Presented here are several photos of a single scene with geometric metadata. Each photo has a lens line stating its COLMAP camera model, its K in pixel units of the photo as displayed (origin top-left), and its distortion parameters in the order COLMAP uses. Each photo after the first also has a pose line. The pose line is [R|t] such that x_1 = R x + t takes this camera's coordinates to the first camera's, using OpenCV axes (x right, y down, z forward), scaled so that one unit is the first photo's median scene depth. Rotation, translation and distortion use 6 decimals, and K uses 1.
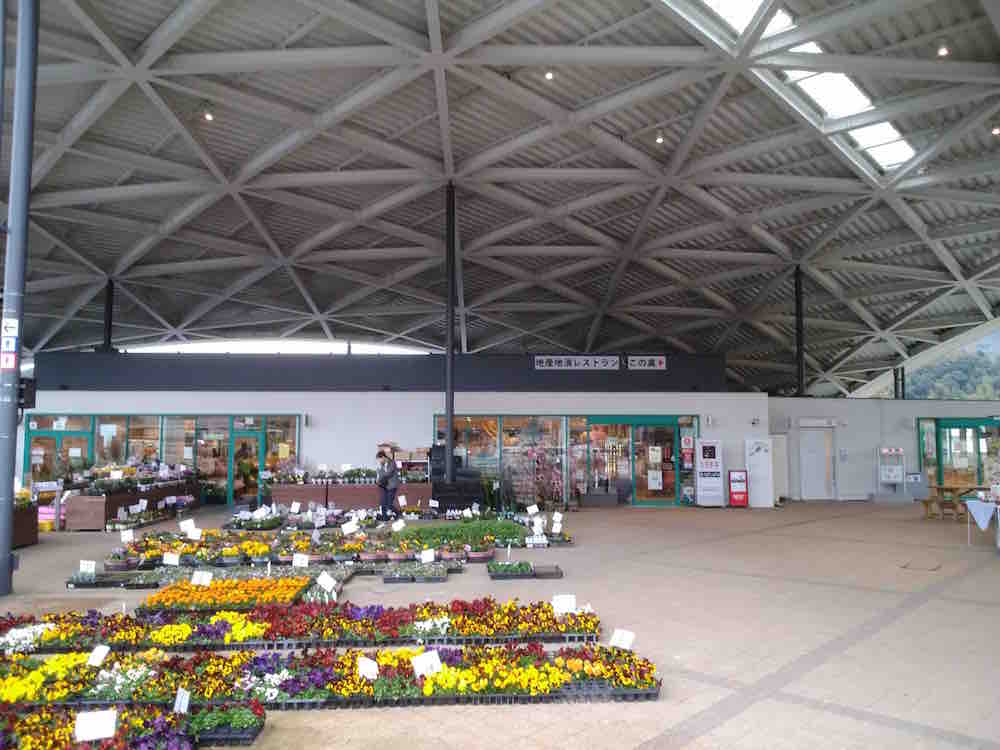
lens RADIAL K [[769.6, 0, 500.1], [0, 769.6, 390.6], [0, 0, 1]] dist [0.117888, -0.212149]
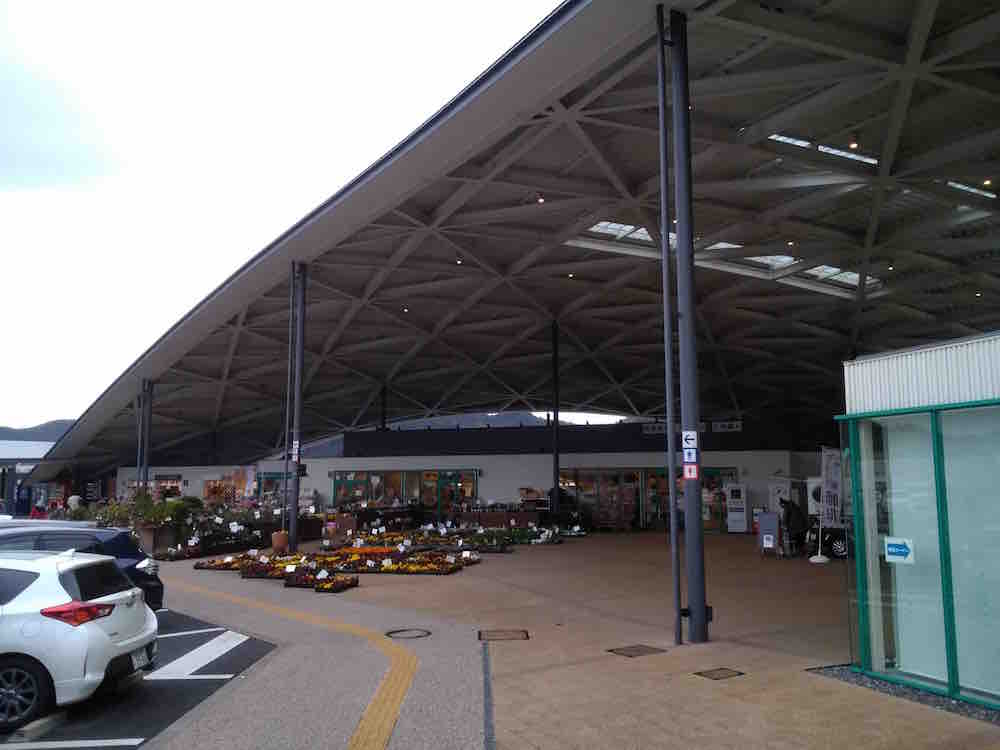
lens RADIAL K [[769.6, 0, 500.1], [0, 769.6, 390.6], [0, 0, 1]] dist [0.117888, -0.212149]
pose [[0.919524, -0.050282, -0.389804, 0.435915], [0.030889, 0.997960, -0.055866, -0.042762], [0.391818, 0.039330, 0.919202, -0.476607]]
